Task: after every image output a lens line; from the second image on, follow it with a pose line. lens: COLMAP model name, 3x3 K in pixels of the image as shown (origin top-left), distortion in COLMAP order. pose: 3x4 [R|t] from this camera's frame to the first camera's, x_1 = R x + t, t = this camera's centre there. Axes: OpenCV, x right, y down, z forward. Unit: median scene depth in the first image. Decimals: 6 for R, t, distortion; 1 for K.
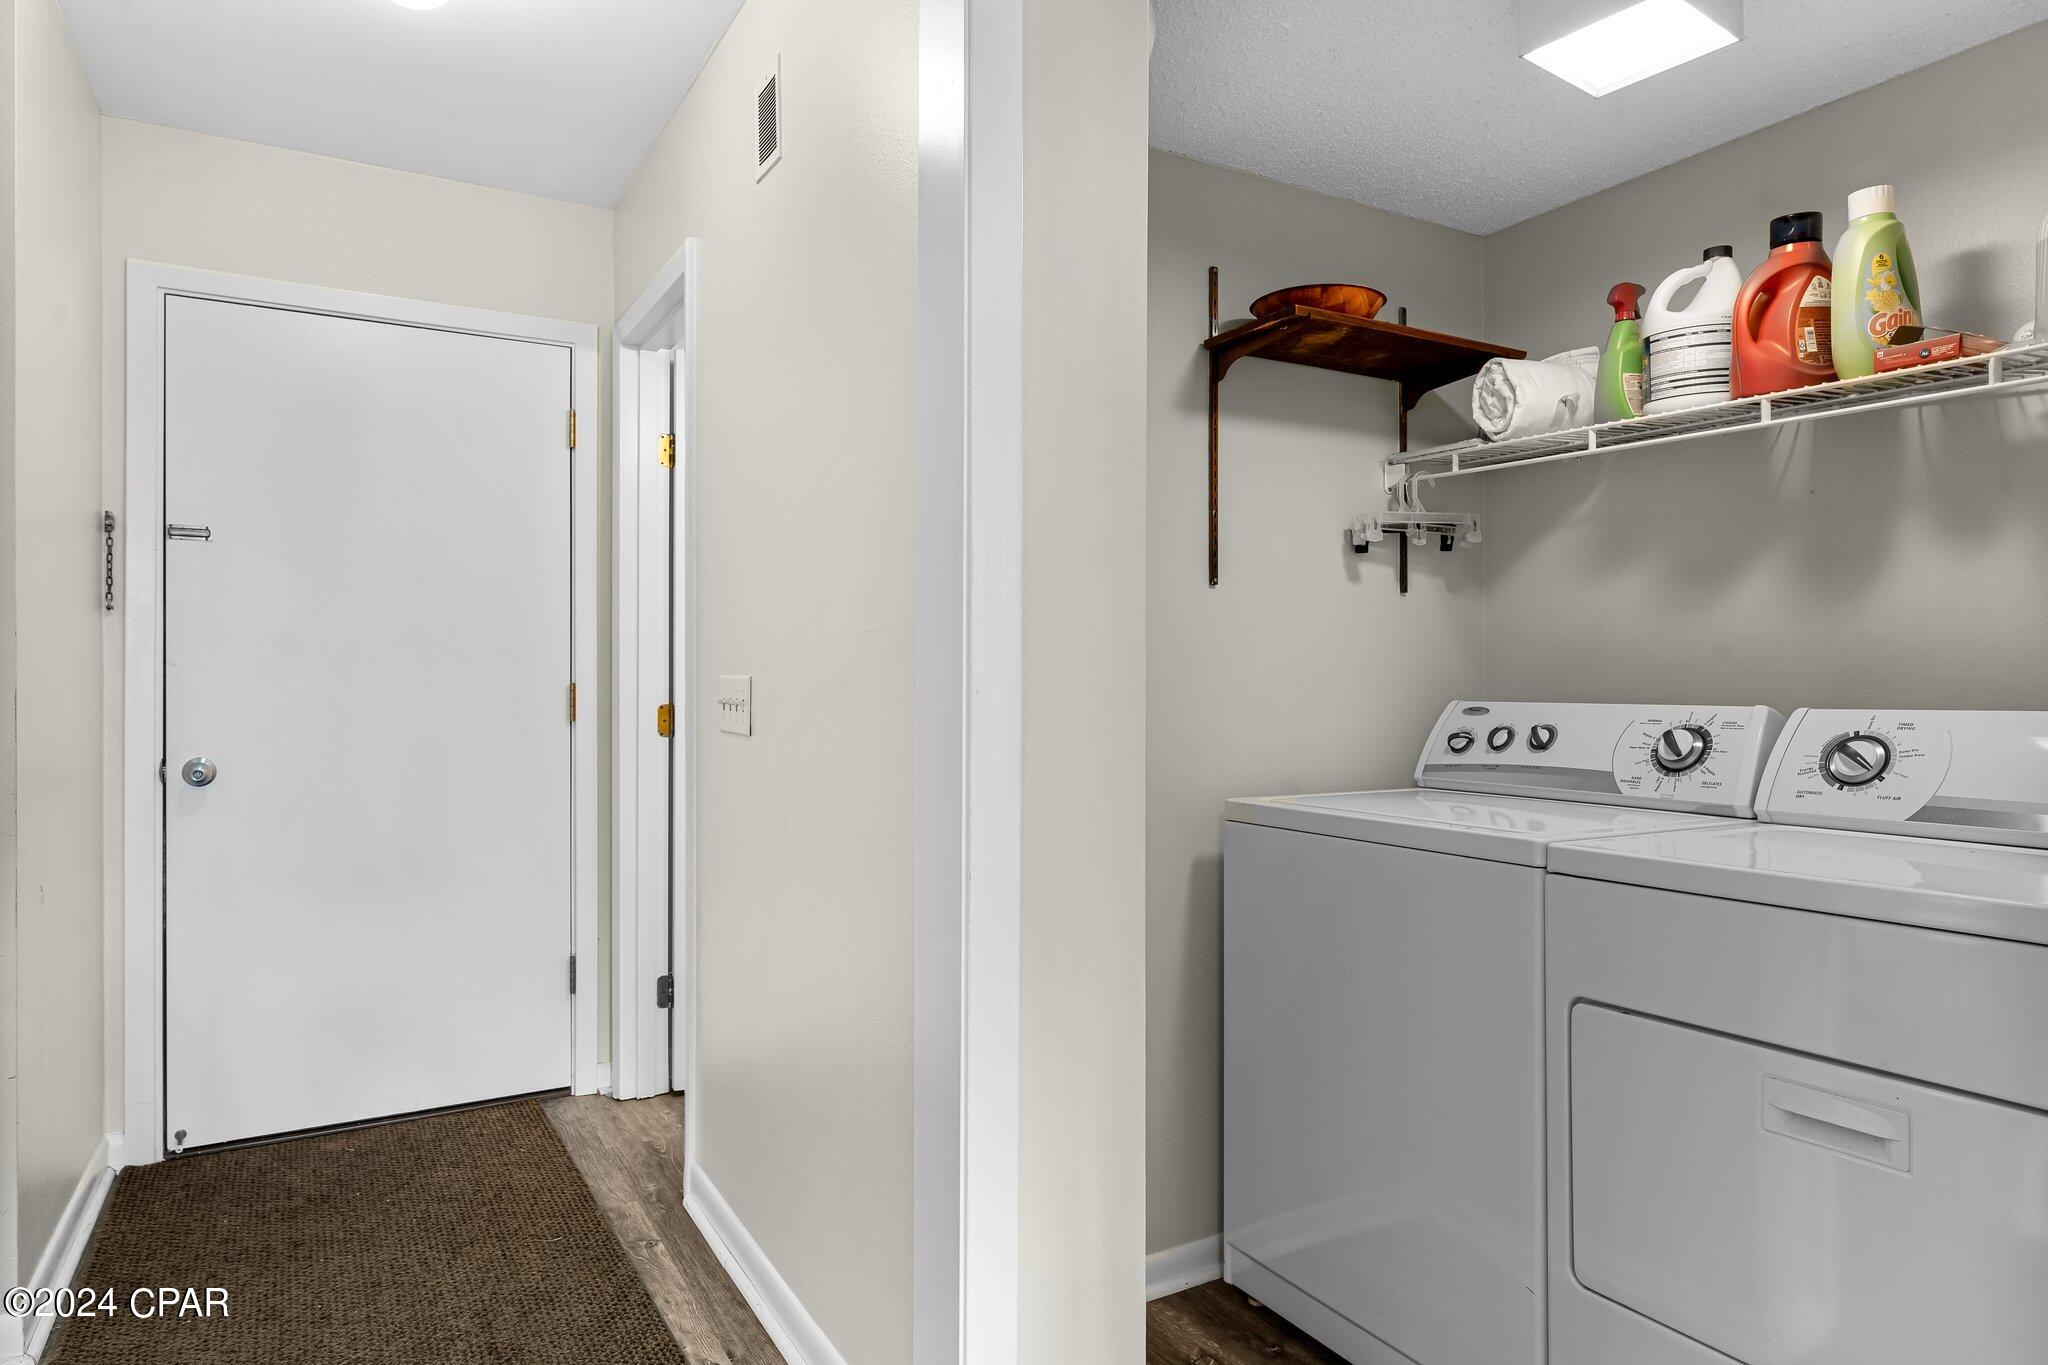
lens RADIAL K [[1223.9, 0, 1036.2], [0, 1223.9, 671.5], [0, 0, 1]] dist [-0.002028, -0.000732]
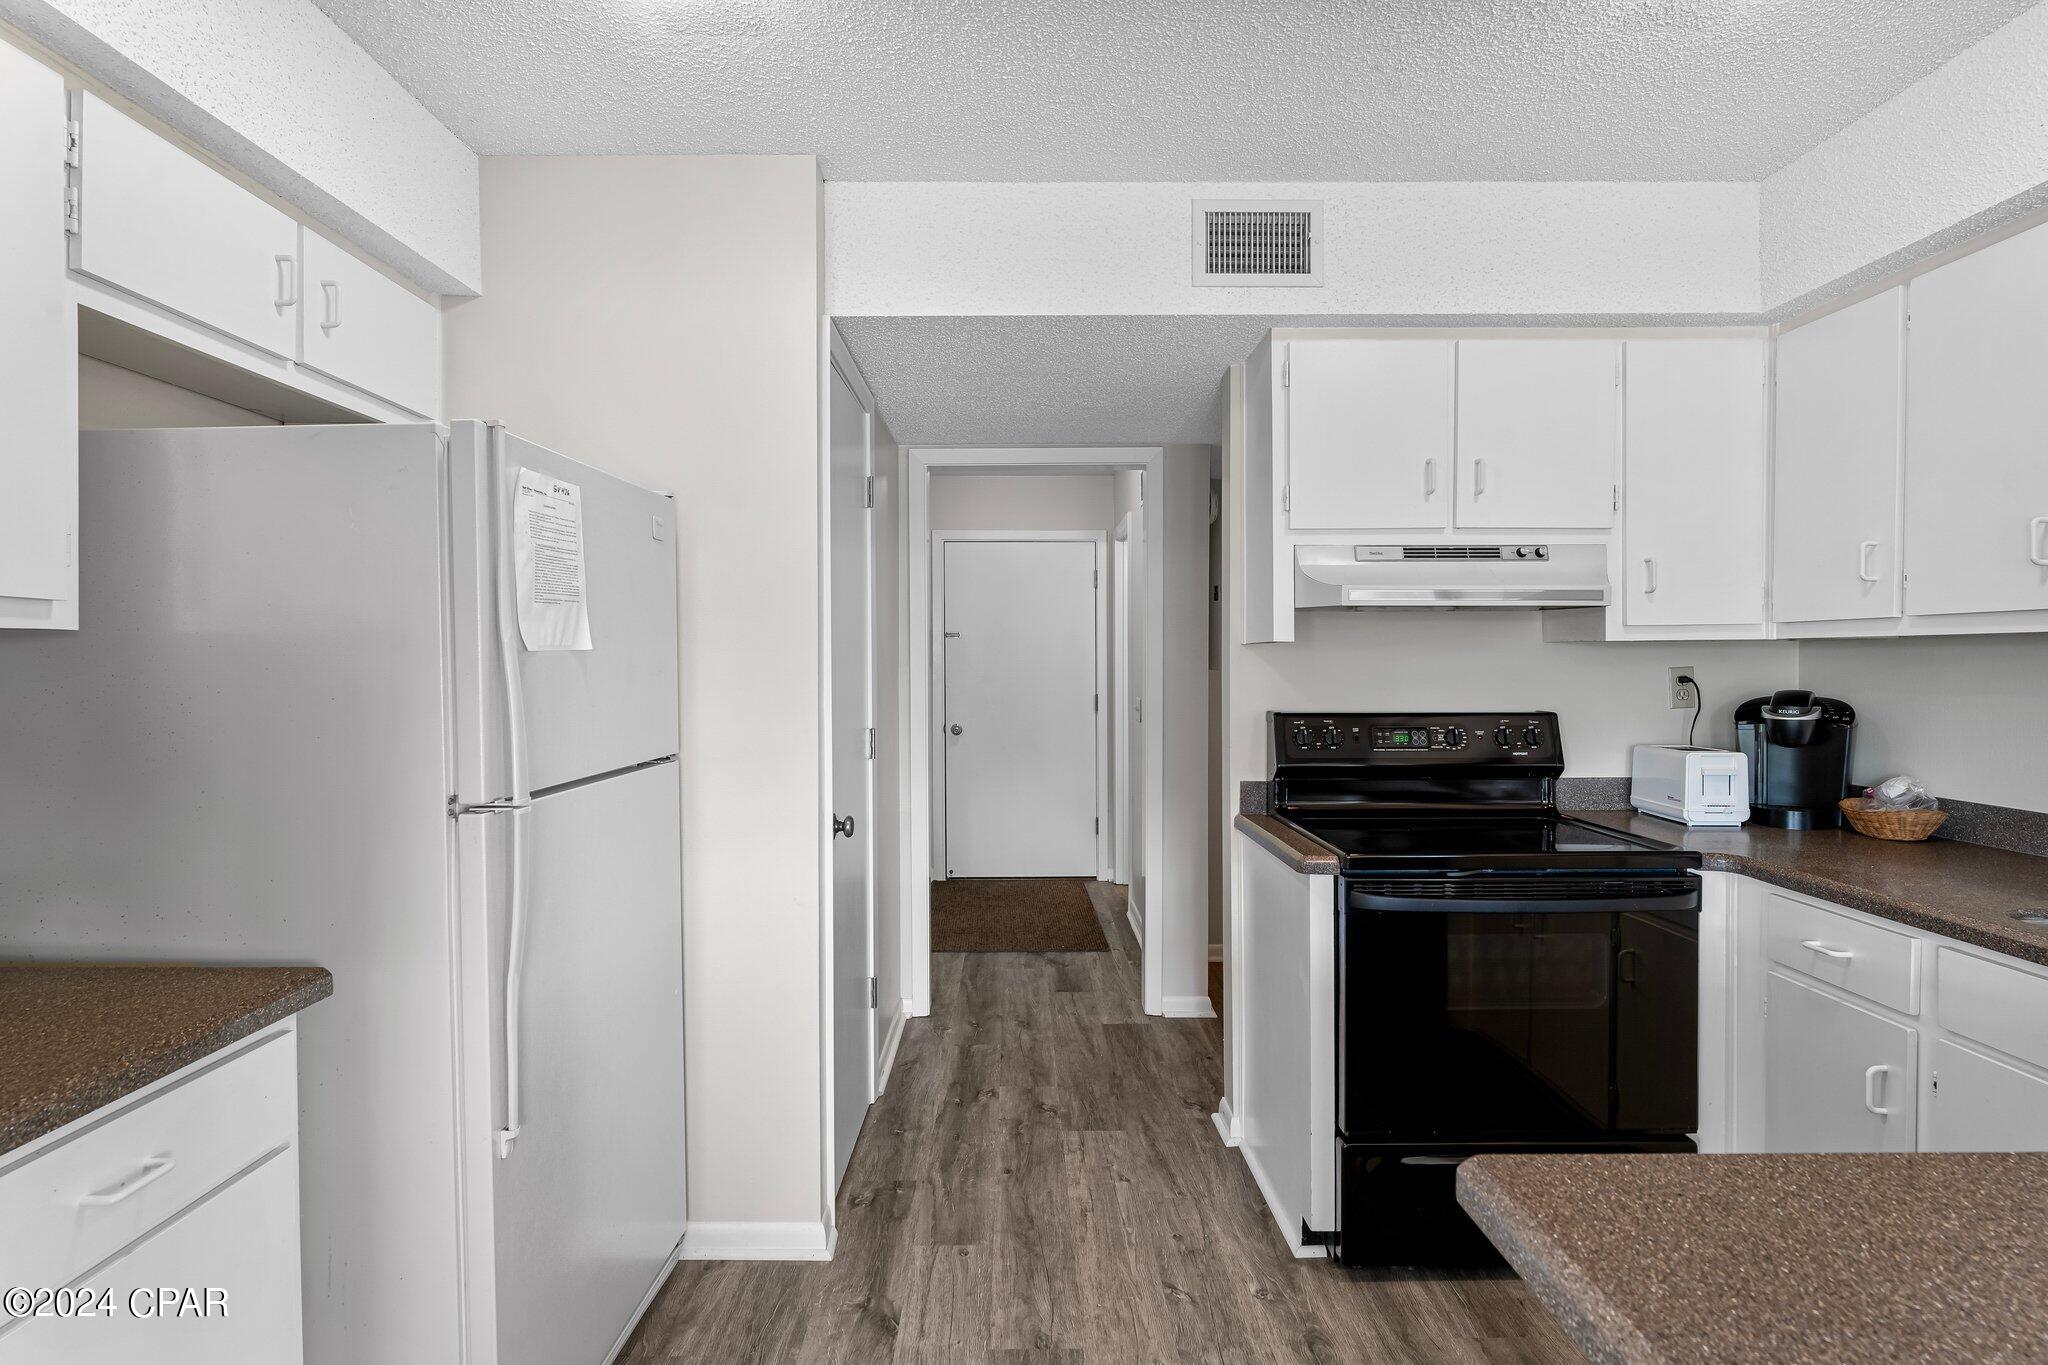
lens RADIAL K [[1010.9, 0, 1036.7], [0, 1010.9, 674.1], [0, 0, 1]] dist [-0.006484, -0.000825]
pose [[0.877792, 0.004525, -0.479020, 0.463721], [0.004209, 0.999844, 0.017159, -0.068139], [0.479023, -0.017078, 0.877636, -0.755746]]
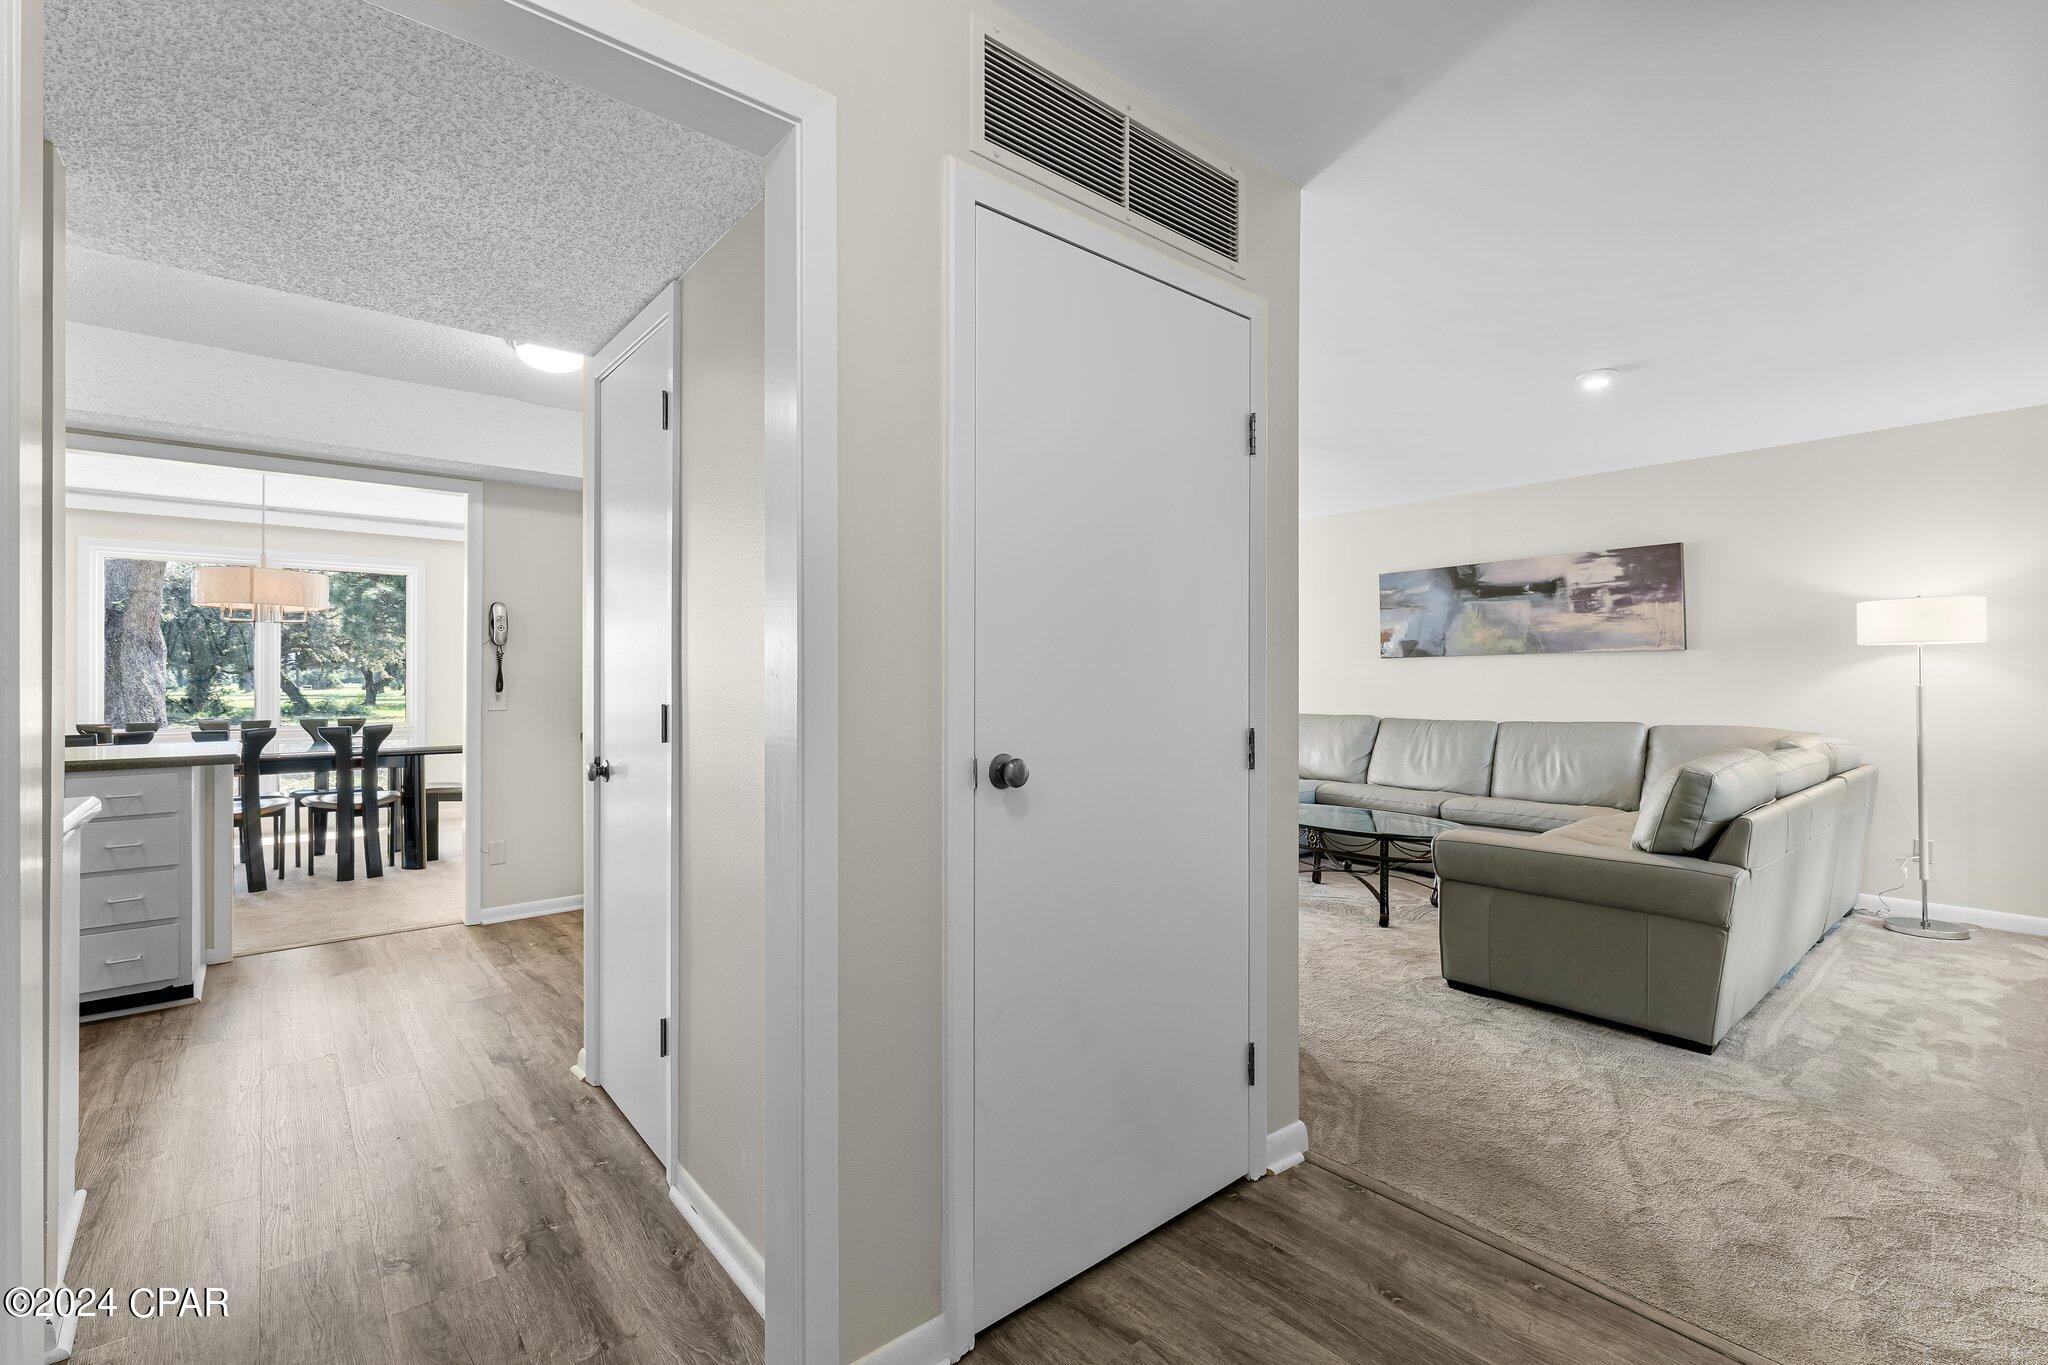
lens RADIAL K [[906.8, 0, 1031.9], [0, 906.8, 676.4], [0, 0, 1]] dist [-0.008095, -0.000424]
pose [[-0.982856, -0.002538, -0.184355, -0.292124], [-0.001053, 0.999966, -0.008154, -0.014709], [0.184369, -0.007820, -0.982826, 0.761994]]
